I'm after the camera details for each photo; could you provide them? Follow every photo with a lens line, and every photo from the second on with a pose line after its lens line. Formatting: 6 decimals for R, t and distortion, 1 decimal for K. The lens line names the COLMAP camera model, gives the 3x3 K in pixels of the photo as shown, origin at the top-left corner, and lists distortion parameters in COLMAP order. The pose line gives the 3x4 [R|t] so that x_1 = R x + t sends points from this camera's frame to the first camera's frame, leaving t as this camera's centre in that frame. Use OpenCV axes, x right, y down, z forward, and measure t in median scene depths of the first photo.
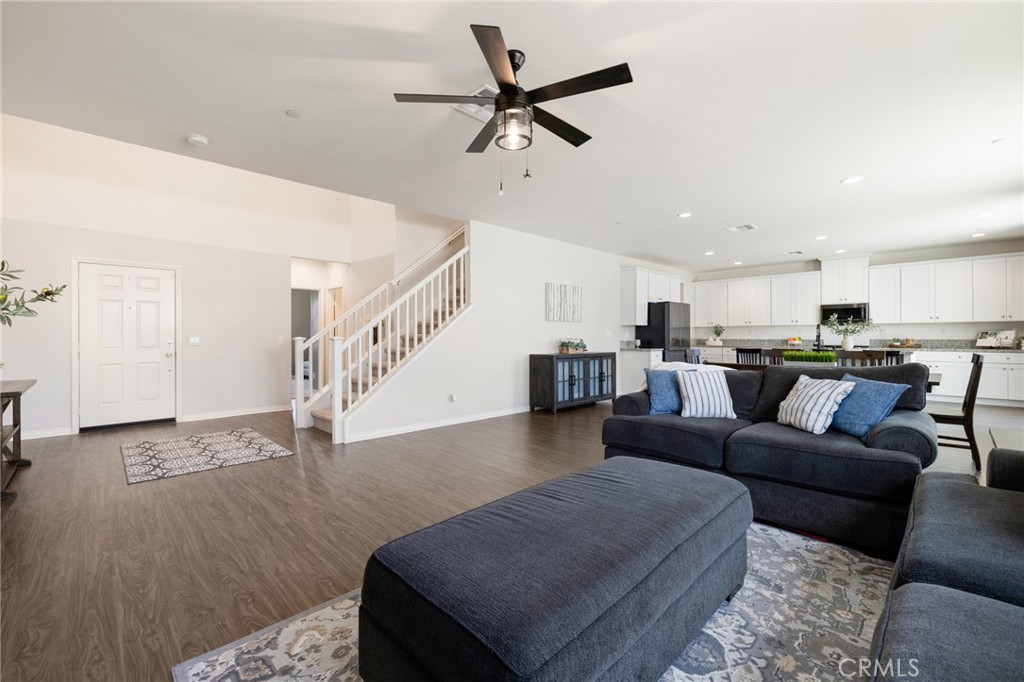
lens RADIAL K [[429.8, 0, 511.3], [0, 429.8, 336.8], [0, 0, 1]] dist [0.001242, -0.000272]
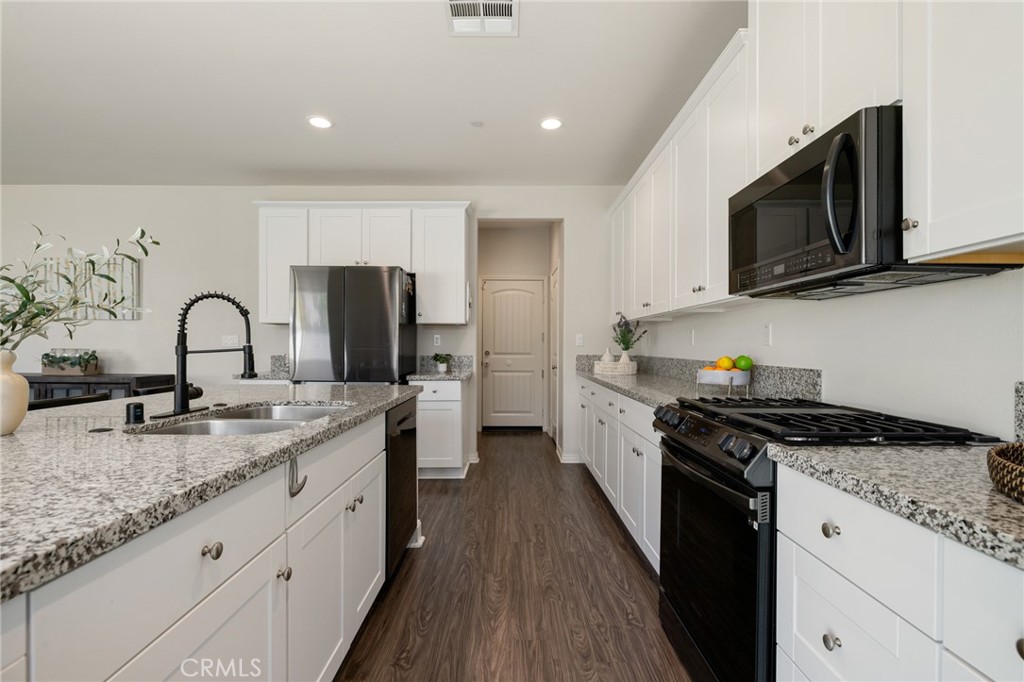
lens RADIAL K [[472.2, 0, 508.4], [0, 472.2, 343.9], [0, 0, 1]] dist [0.000915, 0.000003]
pose [[0.711073, 0.002275, -0.703114, 0.987661], [-0.006518, 0.999973, -0.003357, -0.004737], [0.703088, 0.006970, 0.711069, 0.945227]]
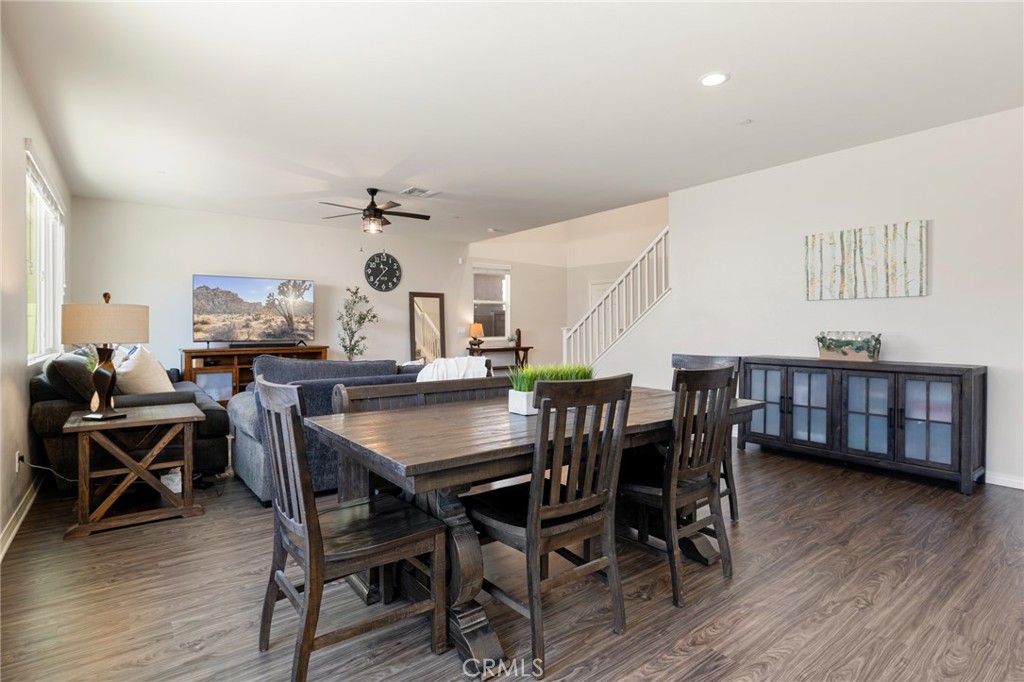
lens RADIAL K [[511.0, 0, 514.5], [0, 511.0, 330.1], [0, 0, 1]] dist [0.000101, 0.000105]
pose [[-0.118022, 0.008243, -0.992977, 0.789175], [-0.000188, 0.999965, 0.008323, -0.003261], [0.993011, 0.001169, -0.118017, 0.660352]]
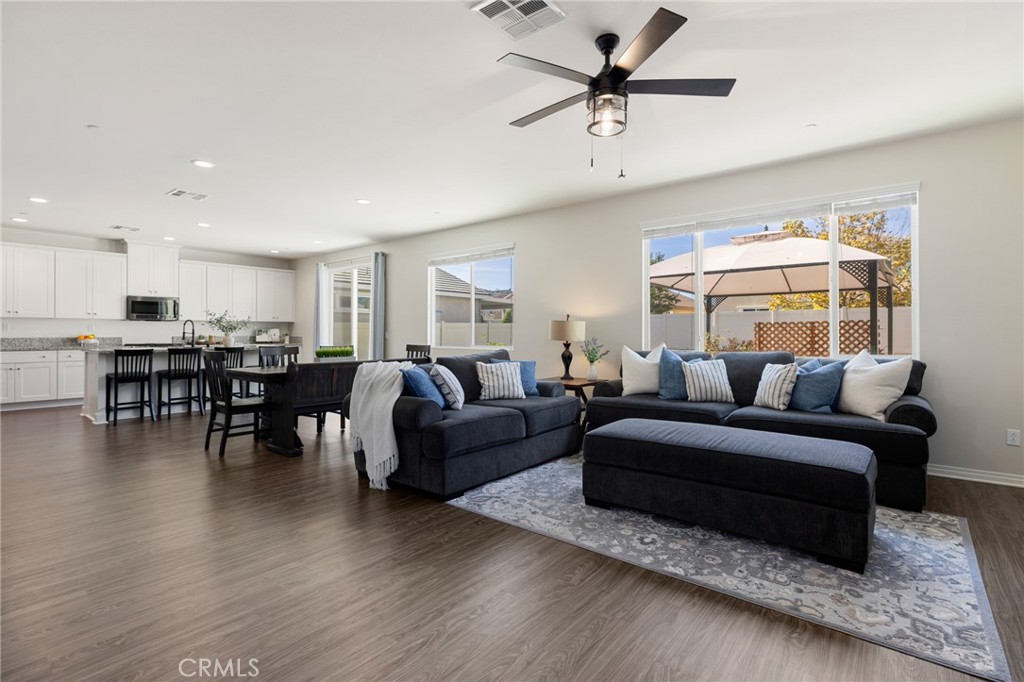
lens RADIAL K [[484.0, 0, 512.2], [0, 484.0, 330.0], [0, 0, 1]] dist [-0.007315, 0.001028]
pose [[-0.107197, 0.008371, 0.994203, -0.349864], [0.001061, 0.999965, -0.008305, 0.001250], [-0.994237, 0.000165, -0.107202, 0.447445]]
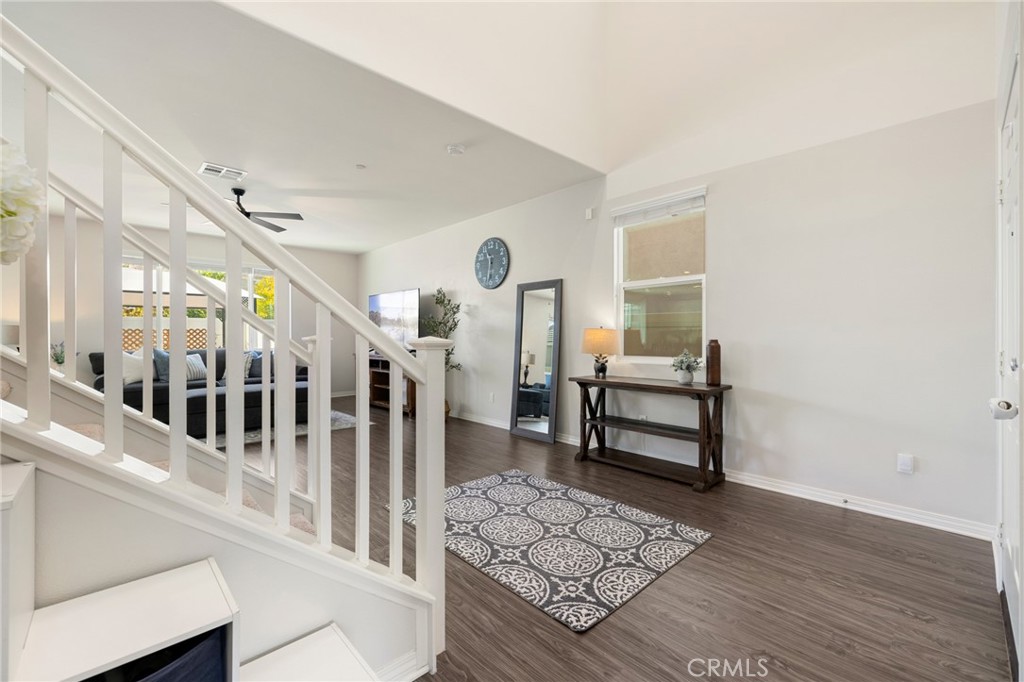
lens RADIAL K [[426.8, 0, 508.5], [0, 426.8, 335.6], [0, 0, 1]] dist [-0.000317, -0.000660]
pose [[-0.999733, 0.003558, 0.022824, -0.416939], [0.003486, 0.999989, -0.003195, 0.001110], [-0.022835, -0.003114, -0.999734, 0.968208]]
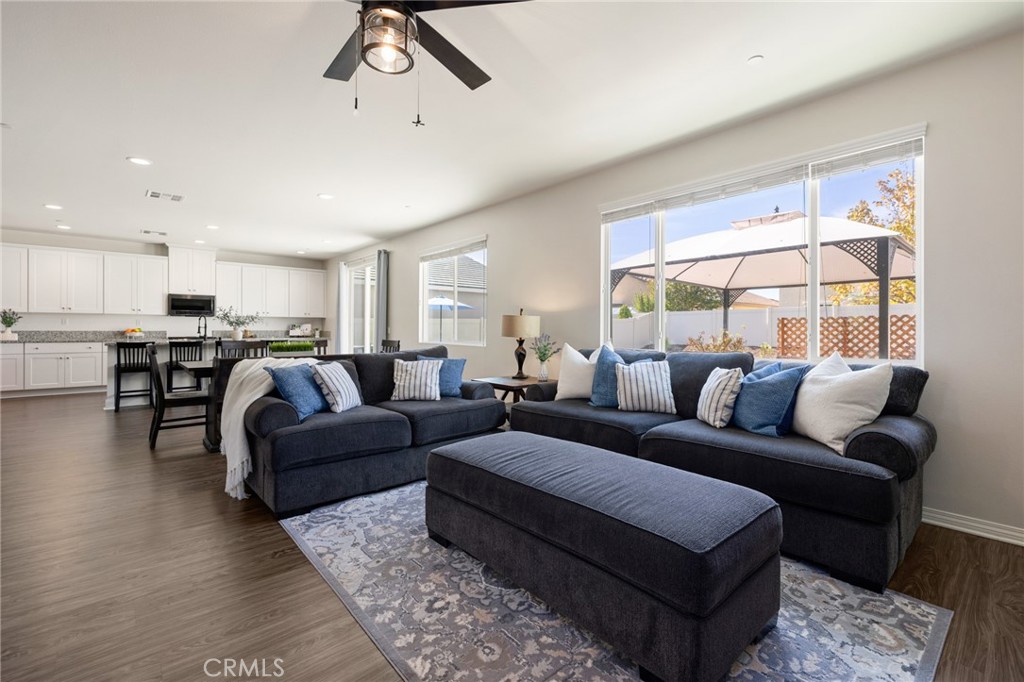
lens RADIAL K [[445.0, 0, 511.6], [0, 445.0, 329.0], [0, 0, 1]] dist [0.004420, -0.000289]
pose [[0.056923, 0.001415, 0.998378, -0.247517], [-0.003277, 0.999994, -0.001231, 0.001030], [-0.998373, -0.003202, 0.056927, 0.252806]]
